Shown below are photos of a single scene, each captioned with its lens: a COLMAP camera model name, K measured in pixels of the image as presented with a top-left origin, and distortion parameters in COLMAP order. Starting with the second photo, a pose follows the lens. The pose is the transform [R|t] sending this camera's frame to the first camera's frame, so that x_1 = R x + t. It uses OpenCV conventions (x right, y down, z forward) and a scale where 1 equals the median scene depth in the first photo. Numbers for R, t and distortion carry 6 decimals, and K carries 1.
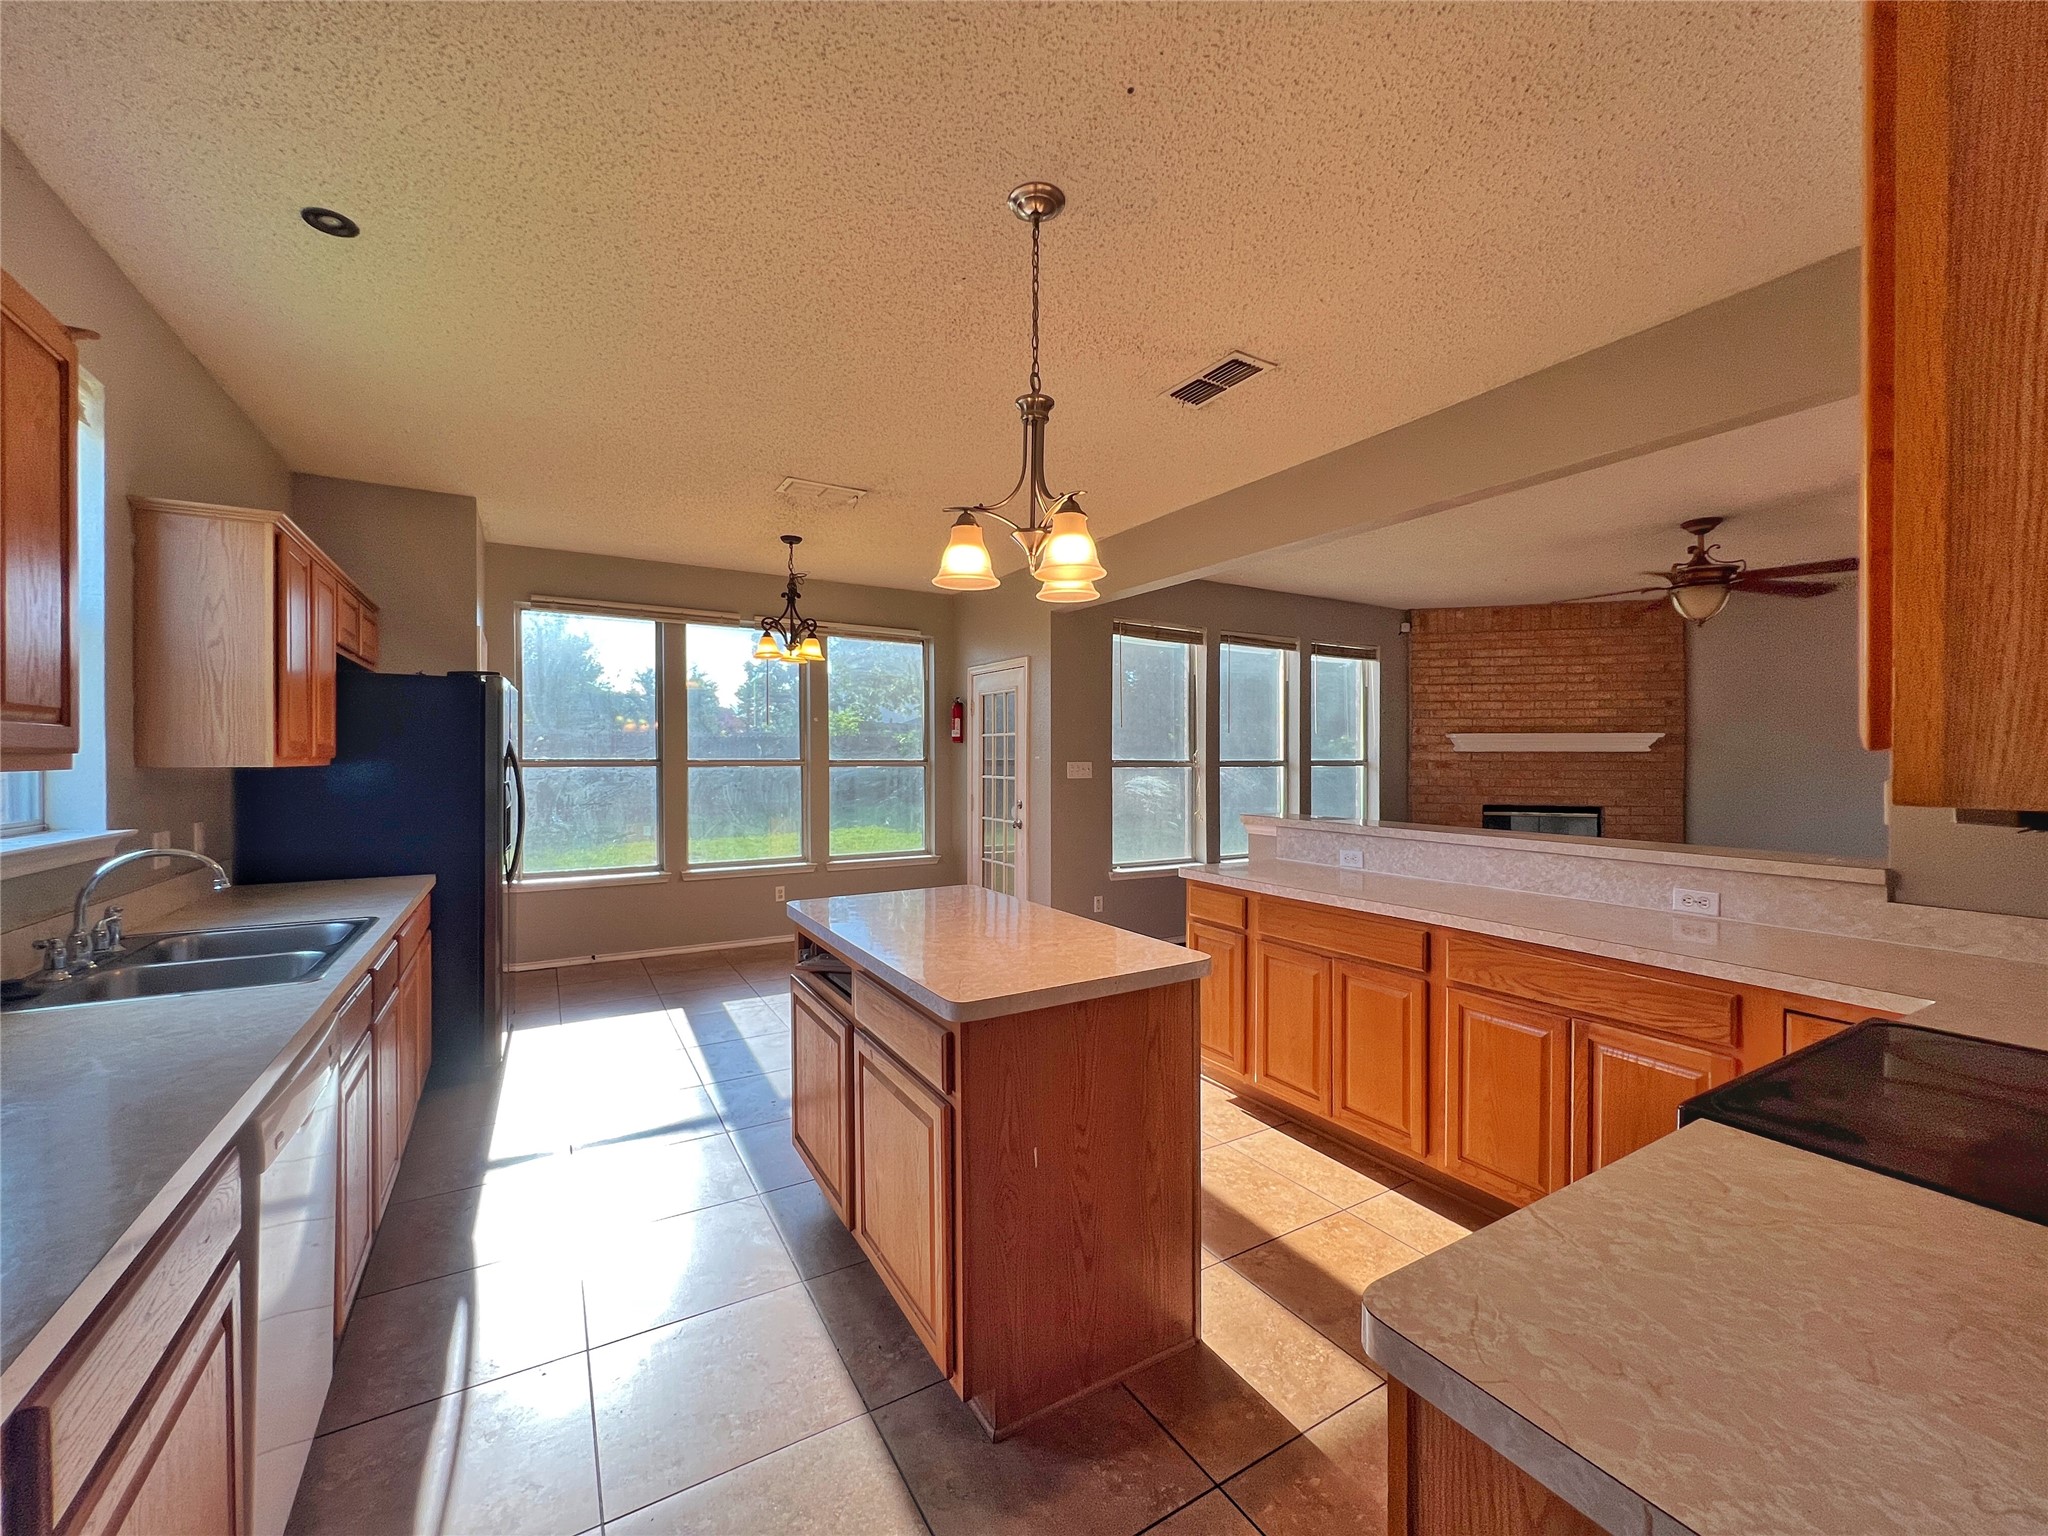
lens RADIAL K [[813.8, 0, 1023.3], [0, 813.8, 763.0], [0, 0, 1]] dist [0.001196, 0.000043]
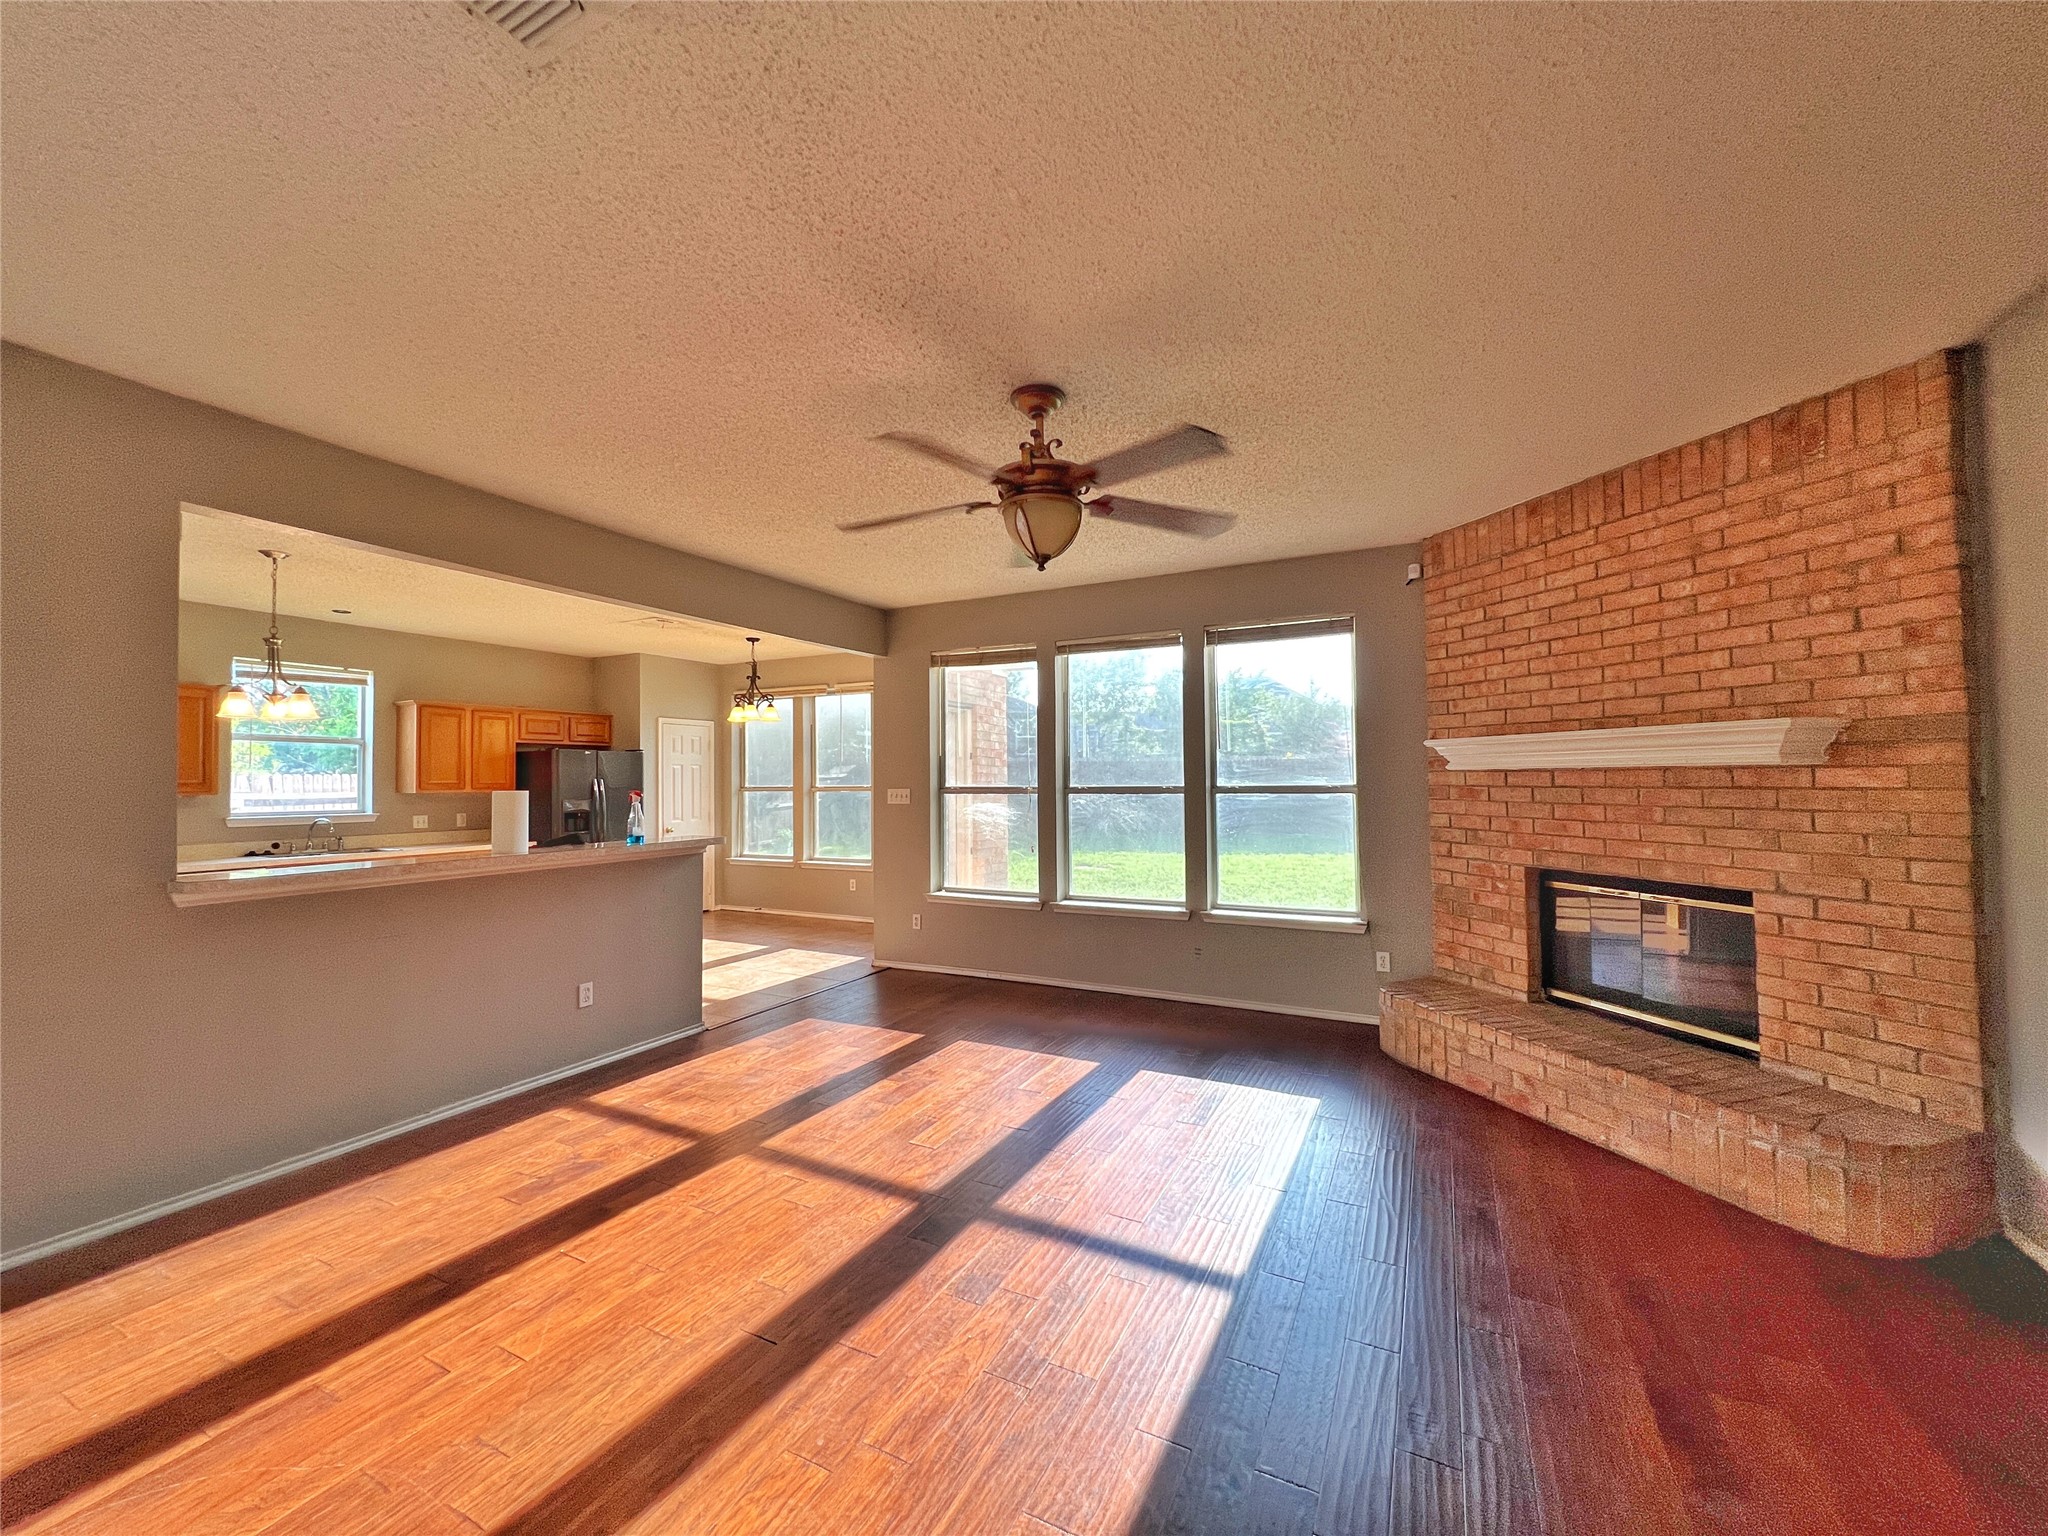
lens RADIAL K [[813.8, 0, 1008.9], [0, 813.8, 772.7], [0, 0, 1]] dist [-0.003791, 0.000276]
pose [[0.529967, -0.016802, -0.847852, 0.849850], [0.000007, 0.999804, -0.019809, -0.000745], [0.848019, 0.010492, 0.529863, 0.422108]]
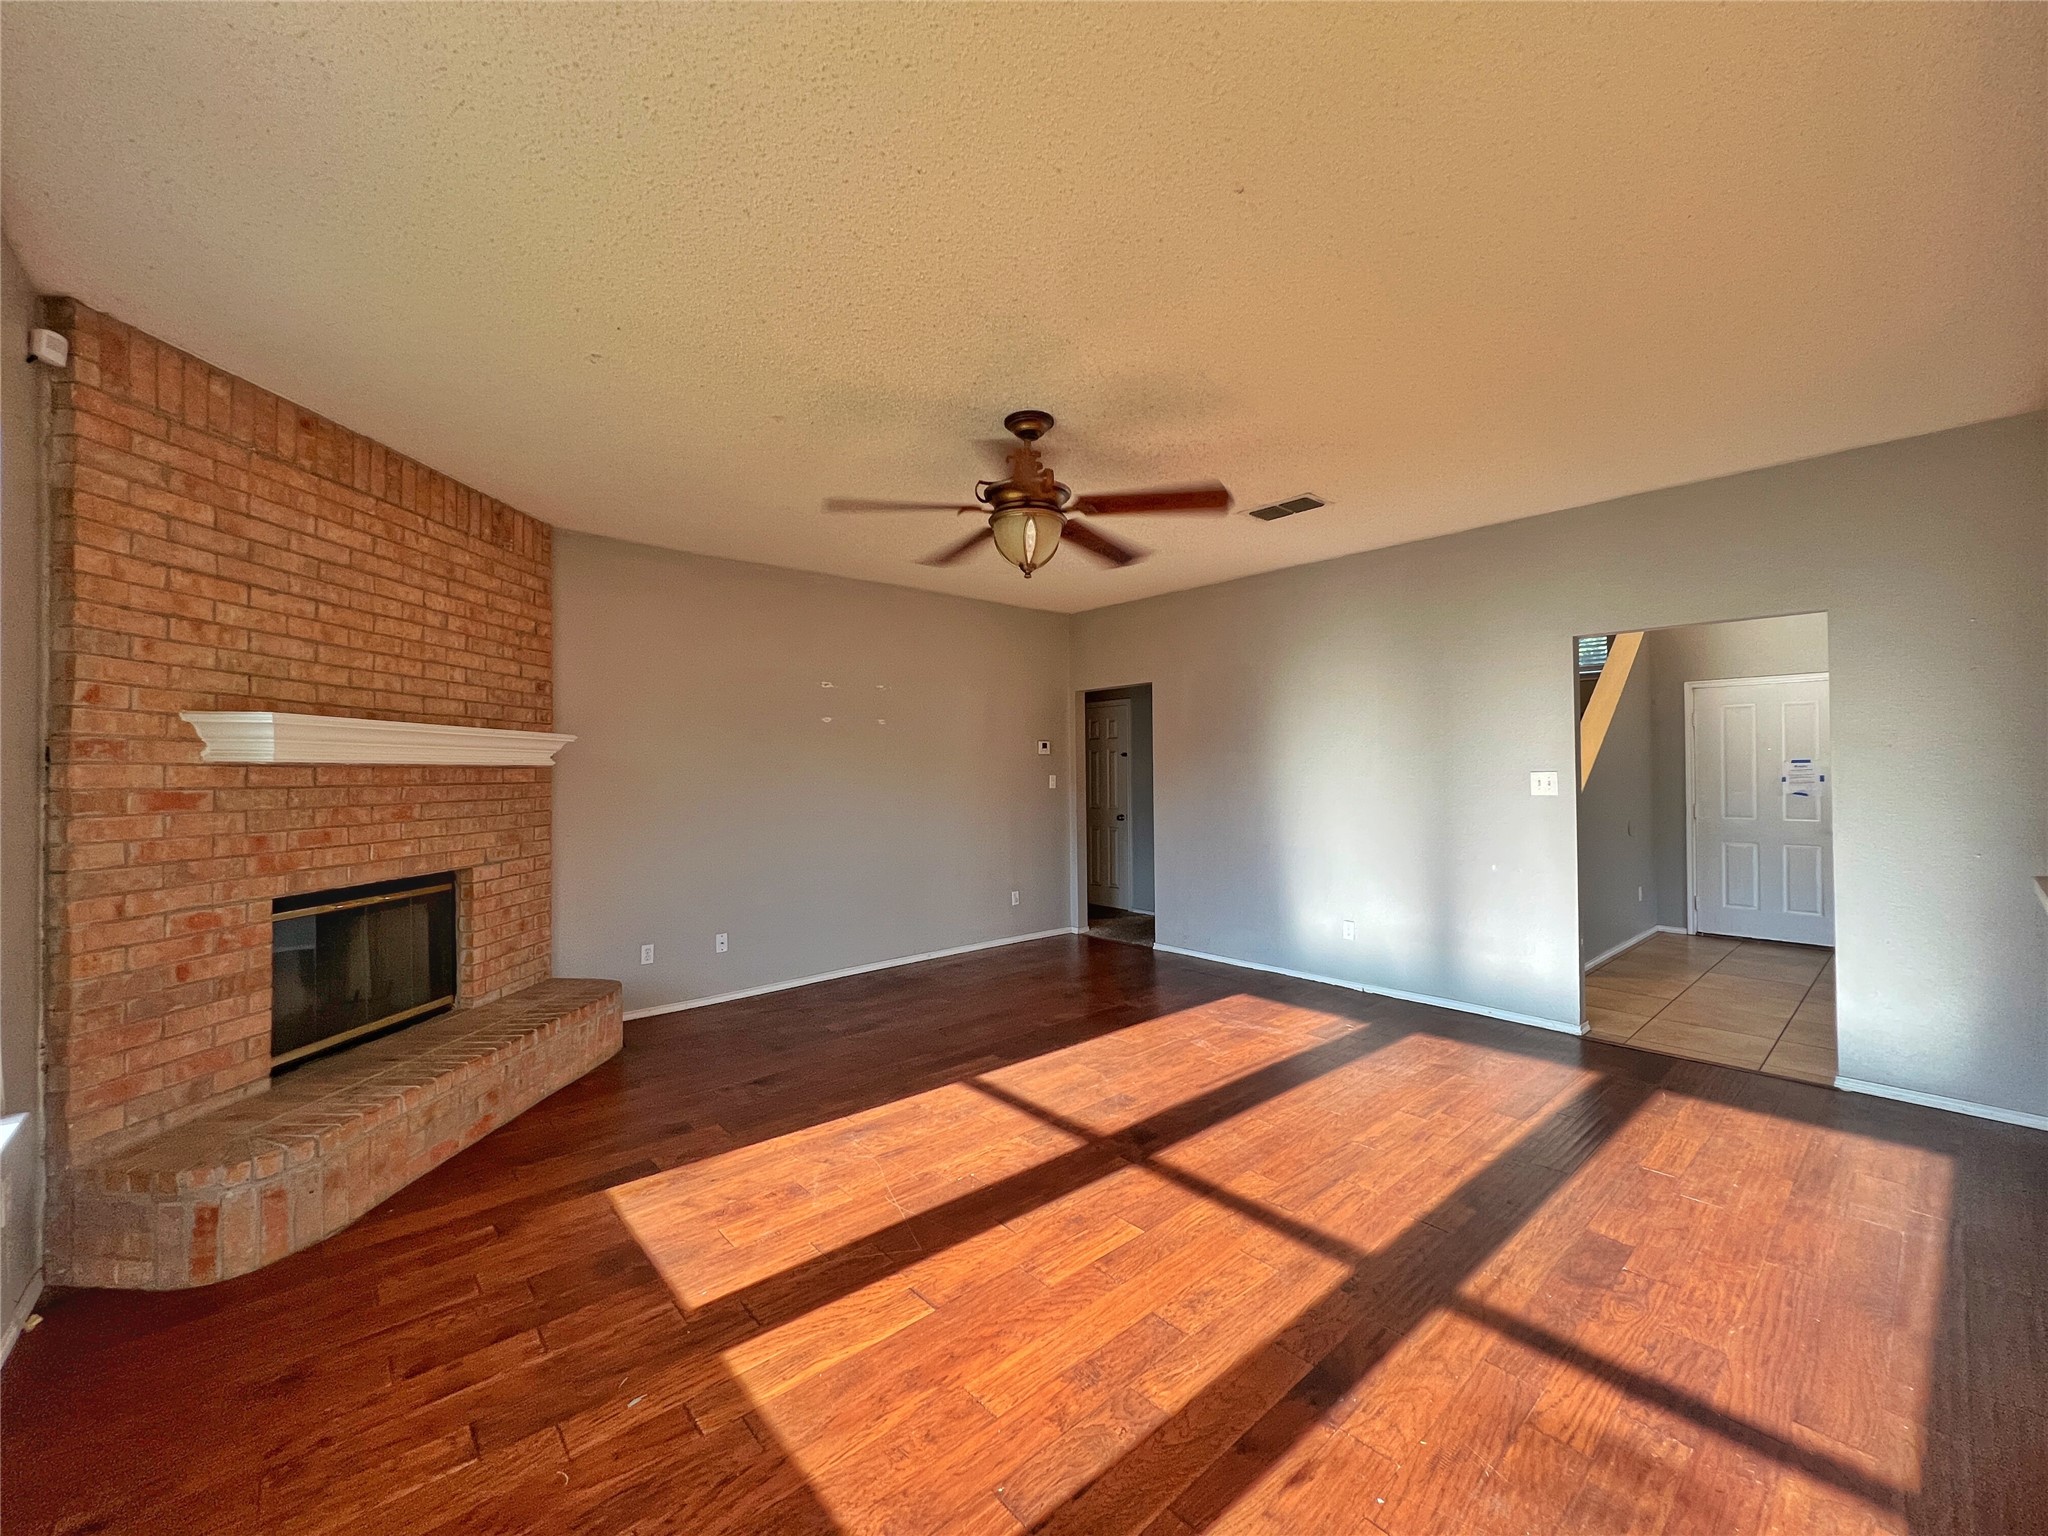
lens RADIAL K [[813.8, 0, 1021.9], [0, 813.8, 758.6], [0, 0, 1]] dist [-0.003791, 0.000276]
pose [[-0.193917, 0.014202, 0.980915, 0.112251], [0.019059, 0.999761, -0.010707, -0.005121], [-0.980833, 0.016619, -0.194141, 0.727464]]
